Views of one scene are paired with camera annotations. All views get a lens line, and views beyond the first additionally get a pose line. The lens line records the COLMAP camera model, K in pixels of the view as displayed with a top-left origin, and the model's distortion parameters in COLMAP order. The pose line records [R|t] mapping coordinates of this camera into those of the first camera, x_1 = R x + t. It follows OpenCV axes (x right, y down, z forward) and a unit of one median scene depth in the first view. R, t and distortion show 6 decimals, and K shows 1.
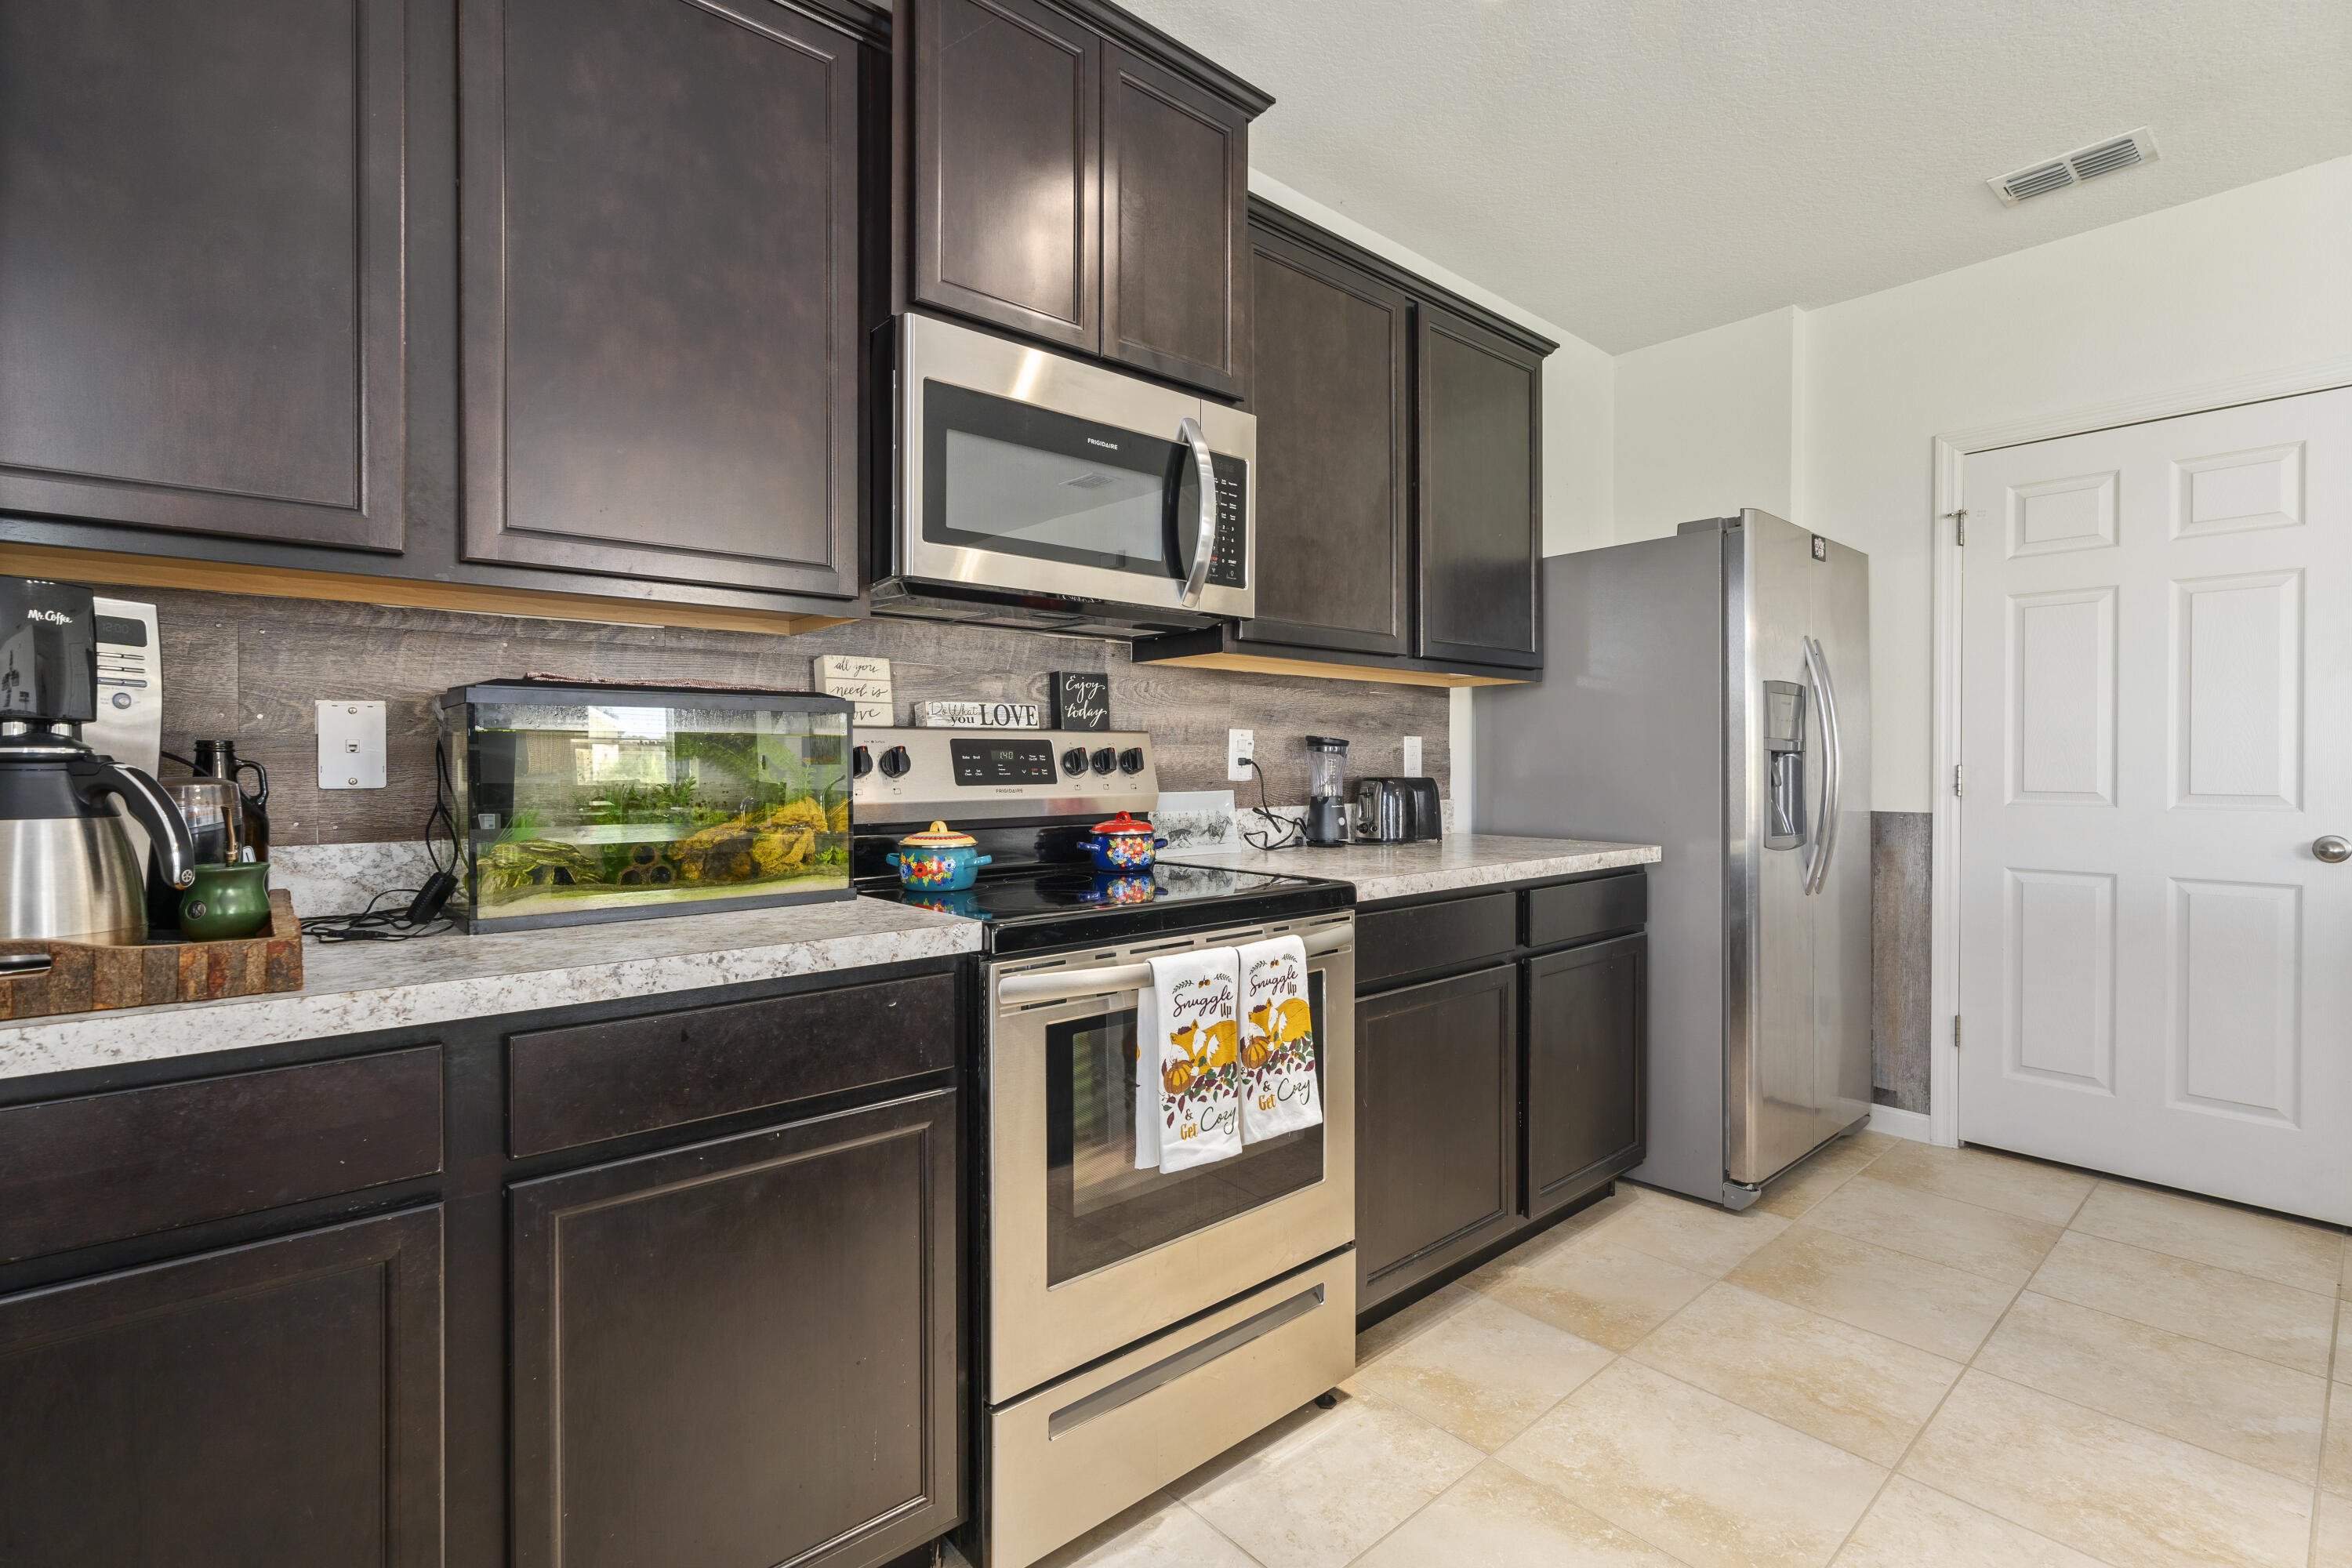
lens RADIAL K [[1076.6, 0, 1184.6], [0, 1076.6, 766.0], [0, 0, 1]] dist [-0.006303, 0.003259]
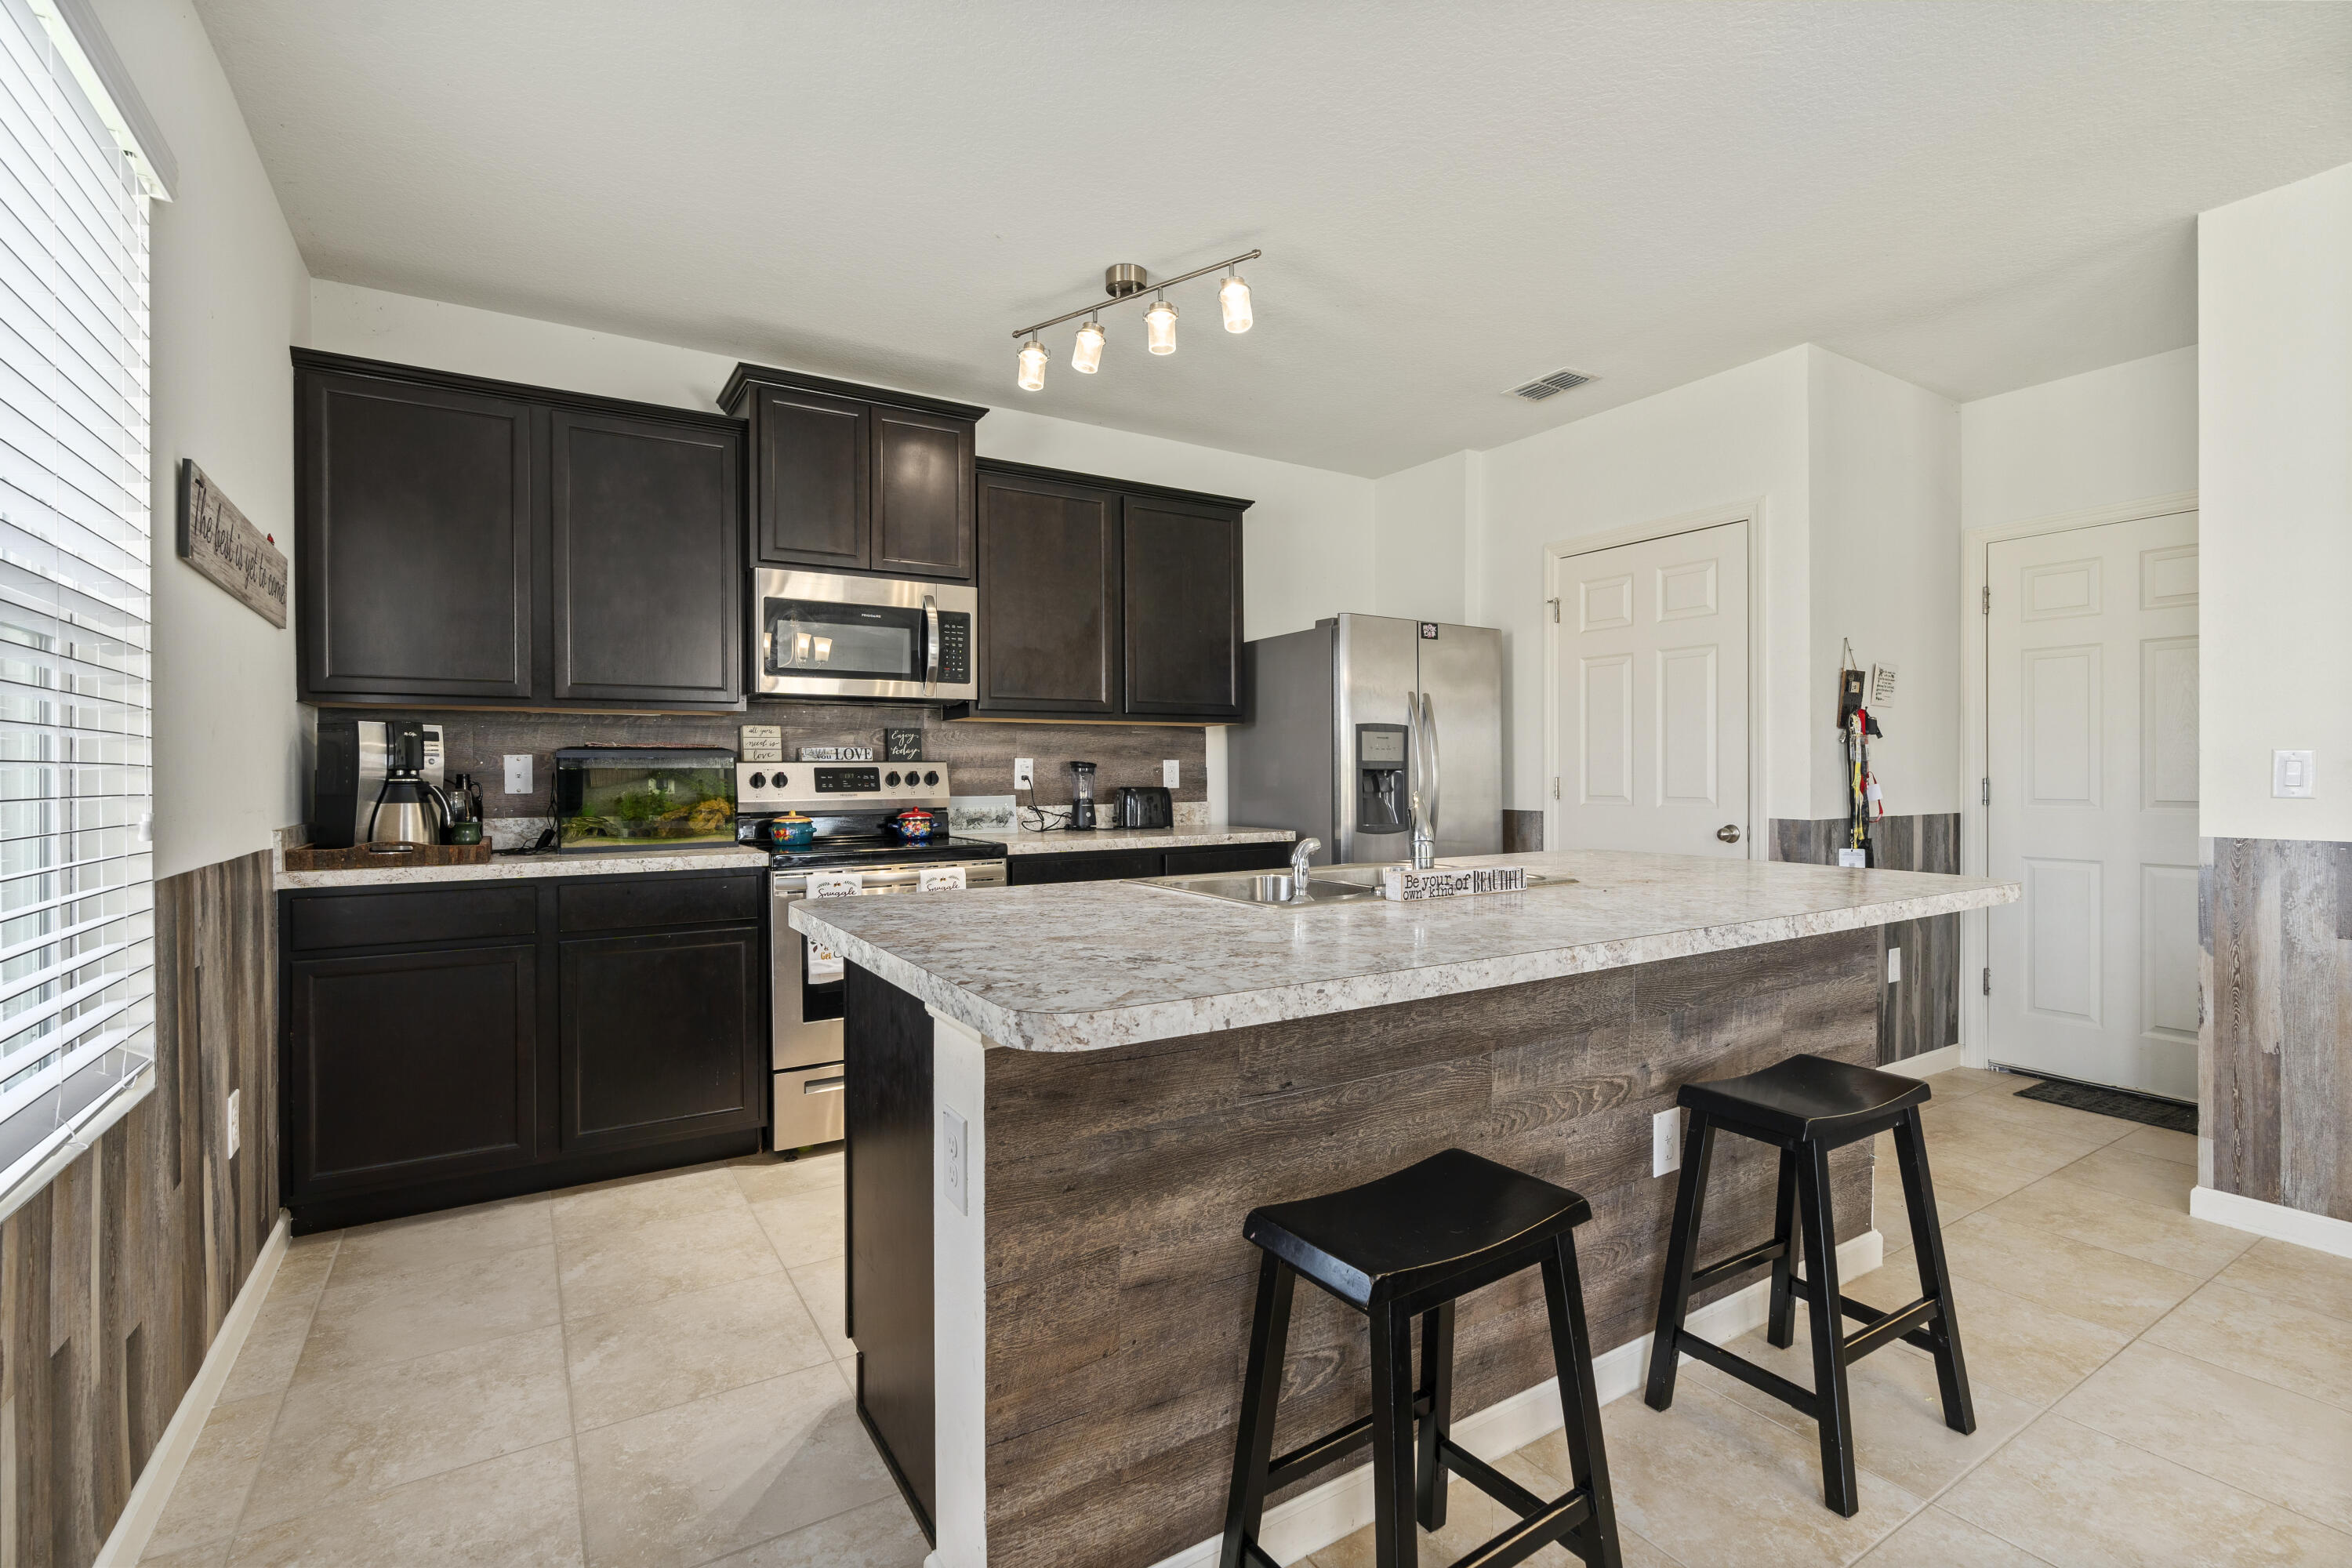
lens RADIAL K [[1076.6, 0, 1185.2], [0, 1076.6, 774.7], [0, 0, 1]] dist [-0.006303, 0.003259]
pose [[0.987147, -0.004604, -0.159746, 0.685098], [0.004430, 0.999989, -0.001449, -0.006730], [0.159751, 0.000723, 0.987157, -0.711800]]
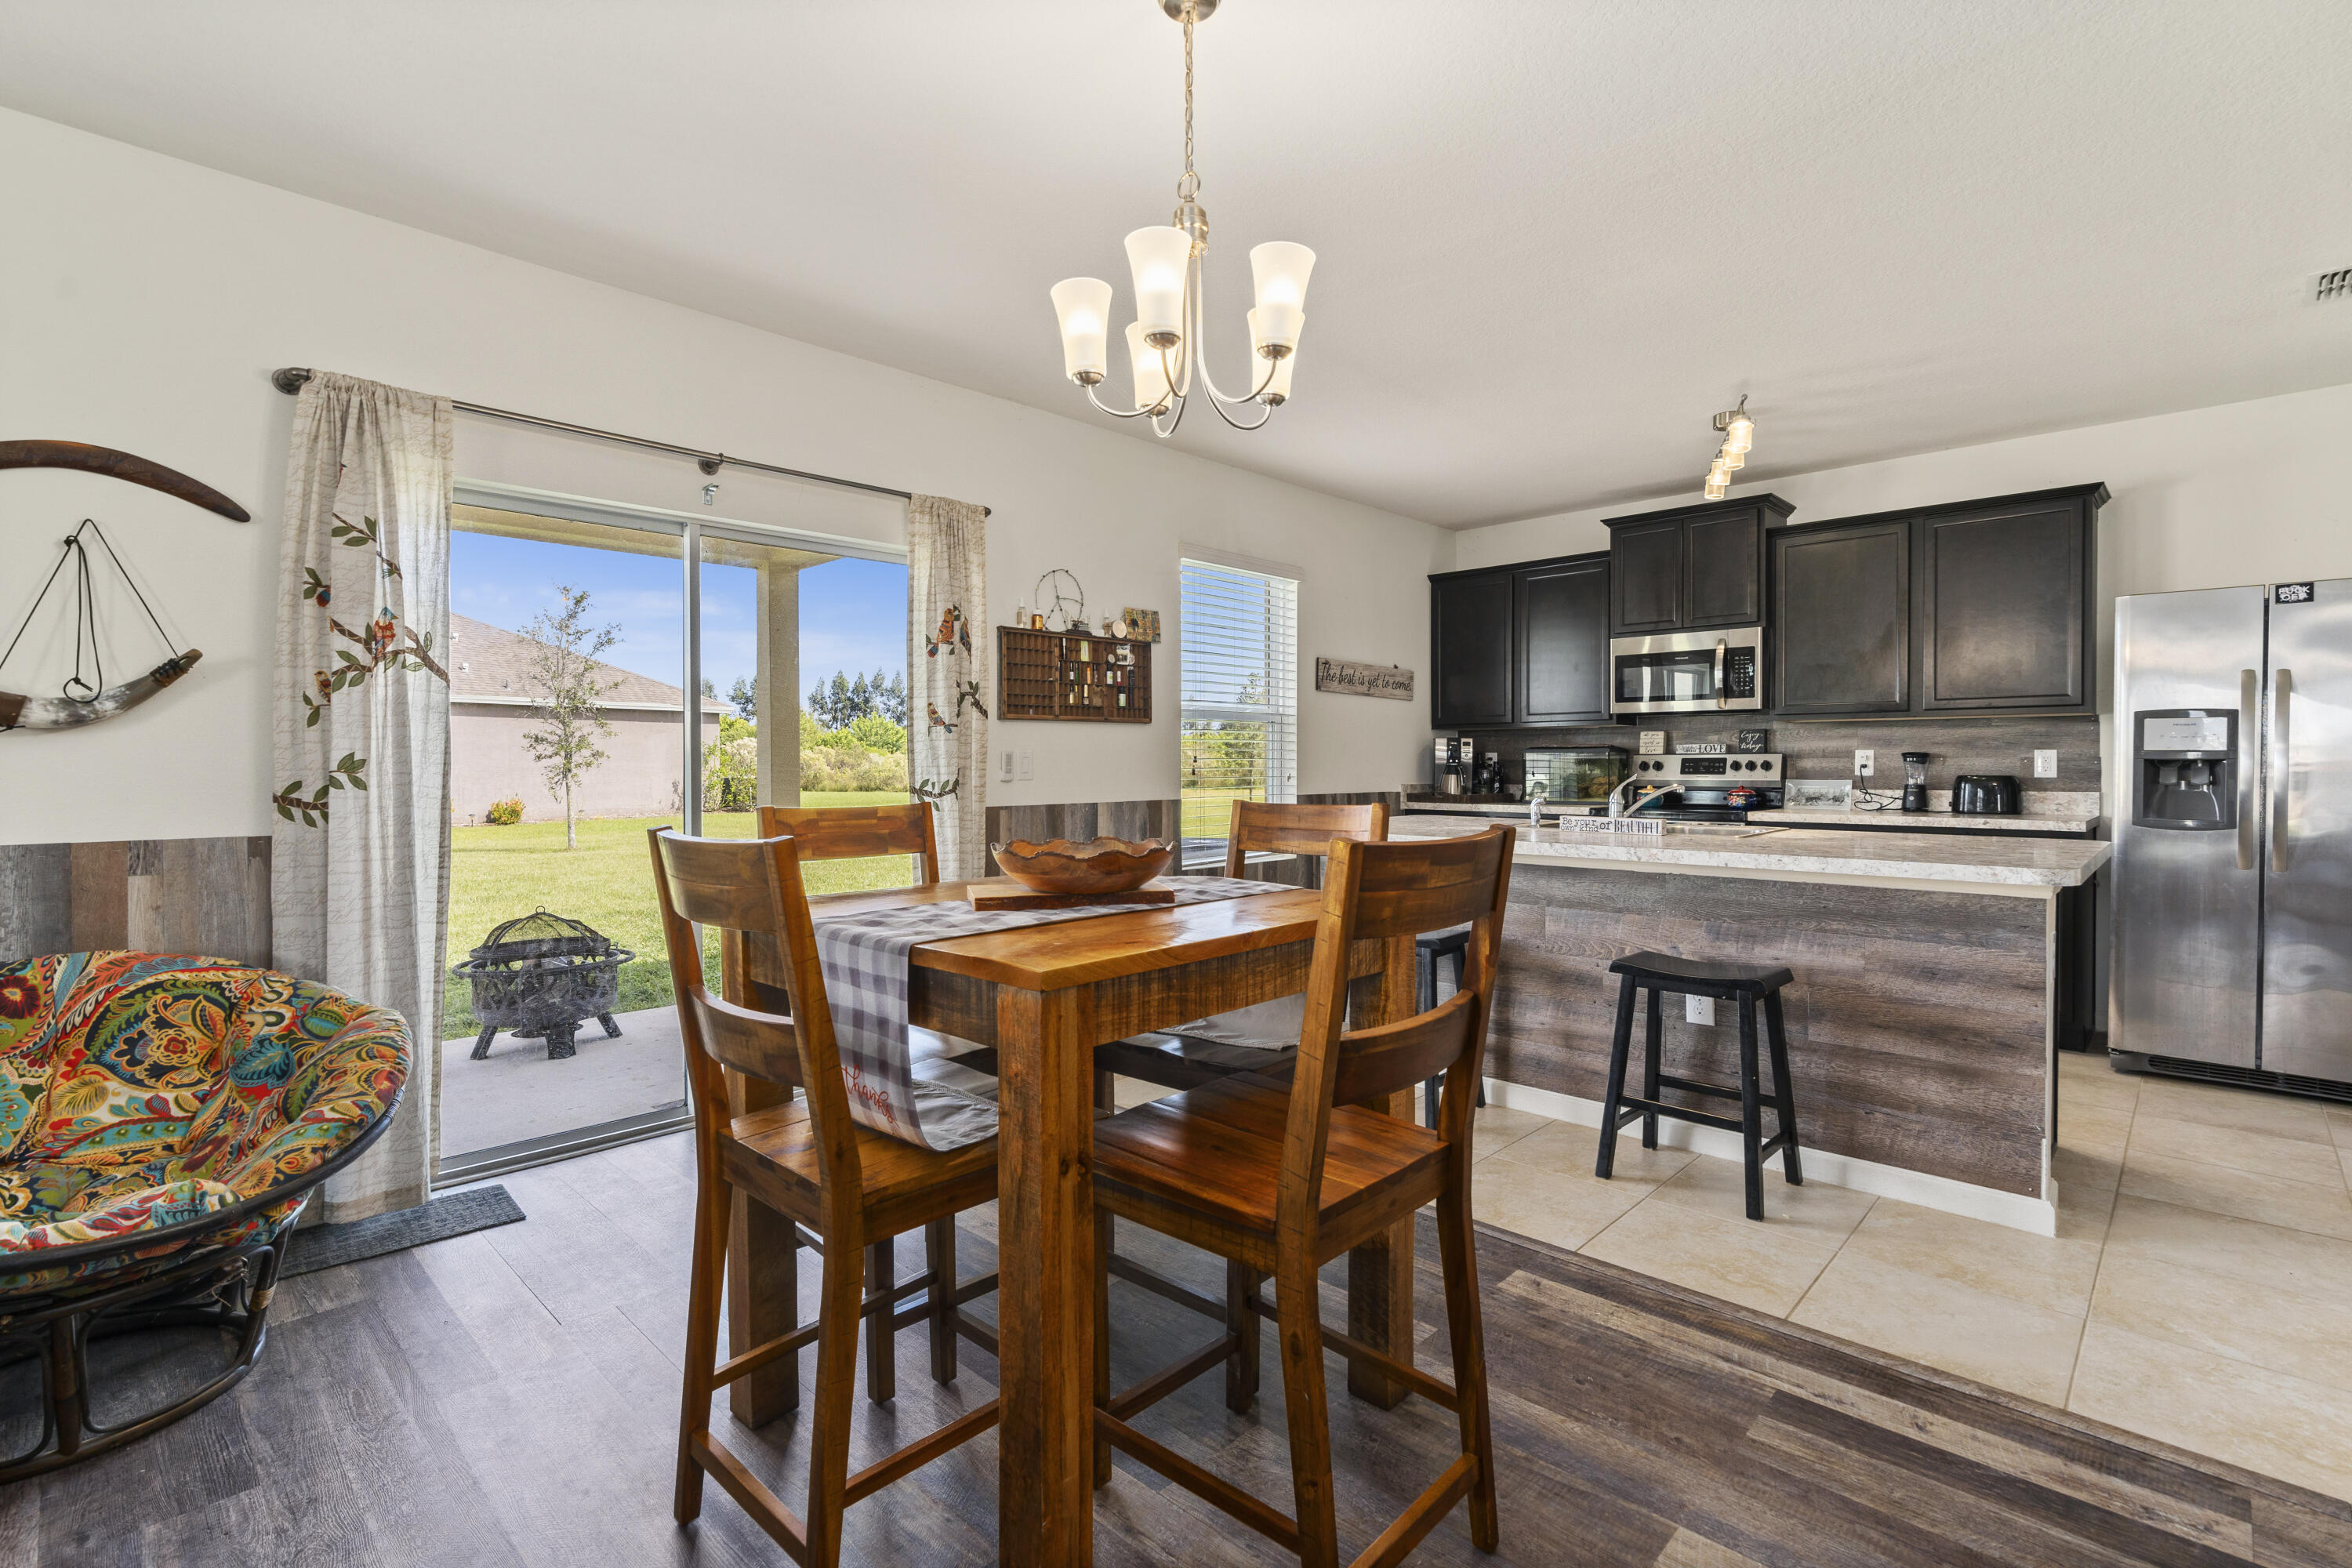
lens RADIAL K [[1076.6, 0, 1182.4], [0, 1076.6, 767.9], [0, 0, 1]] dist [-0.006303, 0.003259]
pose [[0.079383, 0.004234, -0.996835, 2.384069], [-0.004644, 0.999982, 0.003878, -0.003084], [0.996833, 0.004321, 0.079401, -0.513674]]
